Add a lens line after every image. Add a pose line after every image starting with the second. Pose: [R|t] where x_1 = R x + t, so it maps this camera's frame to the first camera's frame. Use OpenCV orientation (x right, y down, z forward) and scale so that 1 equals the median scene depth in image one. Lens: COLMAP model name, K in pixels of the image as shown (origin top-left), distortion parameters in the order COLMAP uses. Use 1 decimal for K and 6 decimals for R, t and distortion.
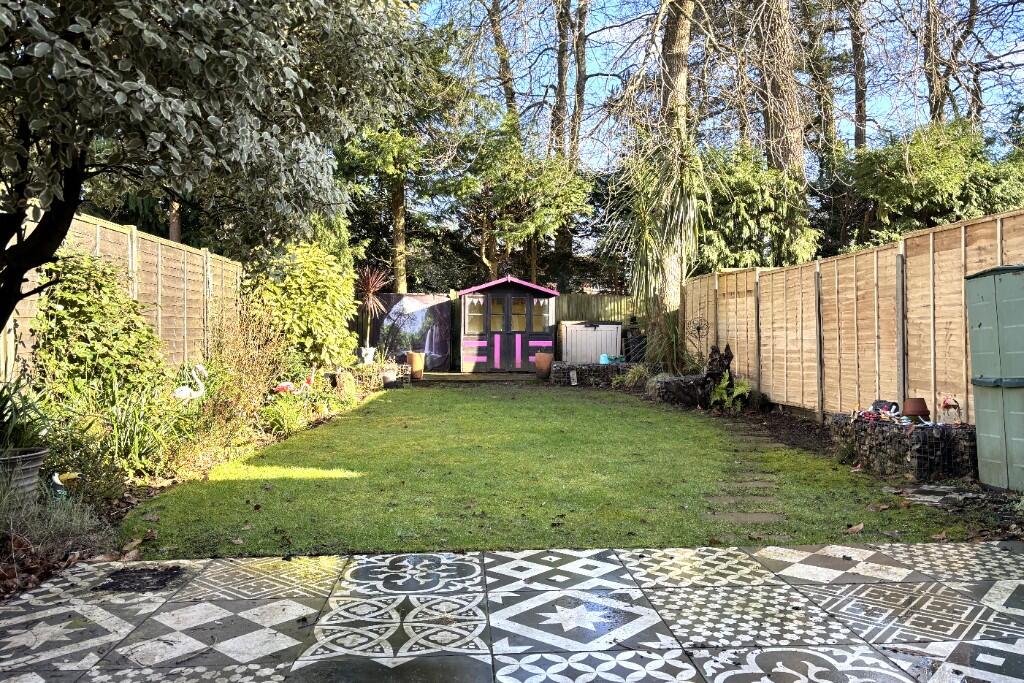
lens RADIAL K [[780.9, 0, 512.0], [0, 780.9, 341.5], [0, 0, 1]] dist [0.139792, -0.205689]
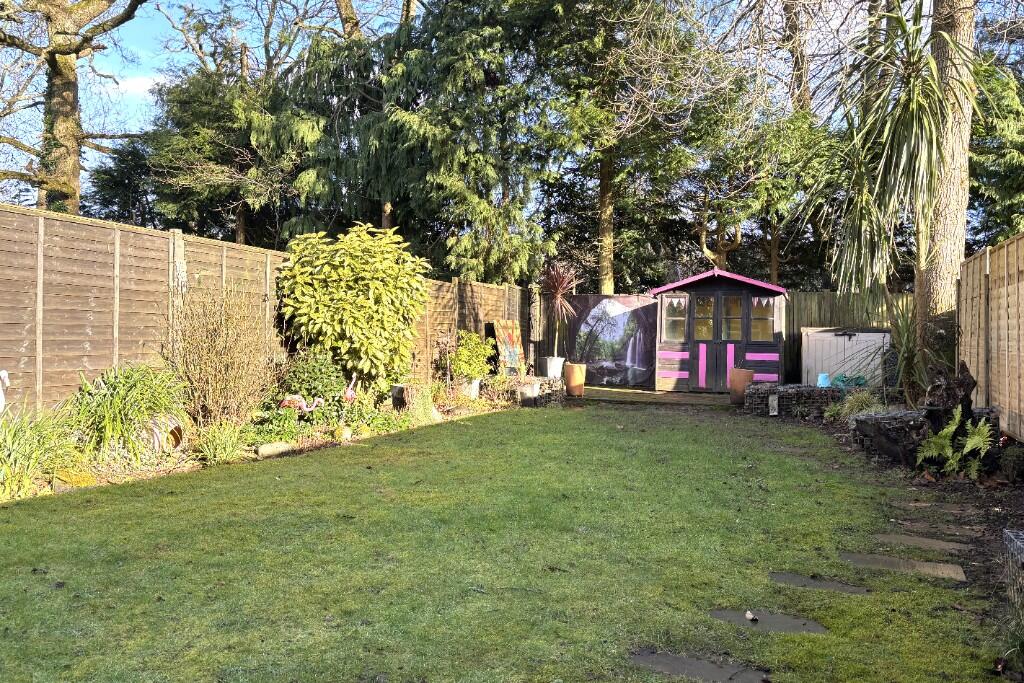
lens RADIAL K [[780.9, 0, 512.0], [0, 780.9, 341.5], [0, 0, 1]] dist [0.139792, -0.205689]
pose [[0.901767, 0.011912, -0.432057, 0.148503], [-0.018685, 0.999760, -0.011435, 0.001055], [0.431817, 0.018385, 0.901774, 0.208188]]
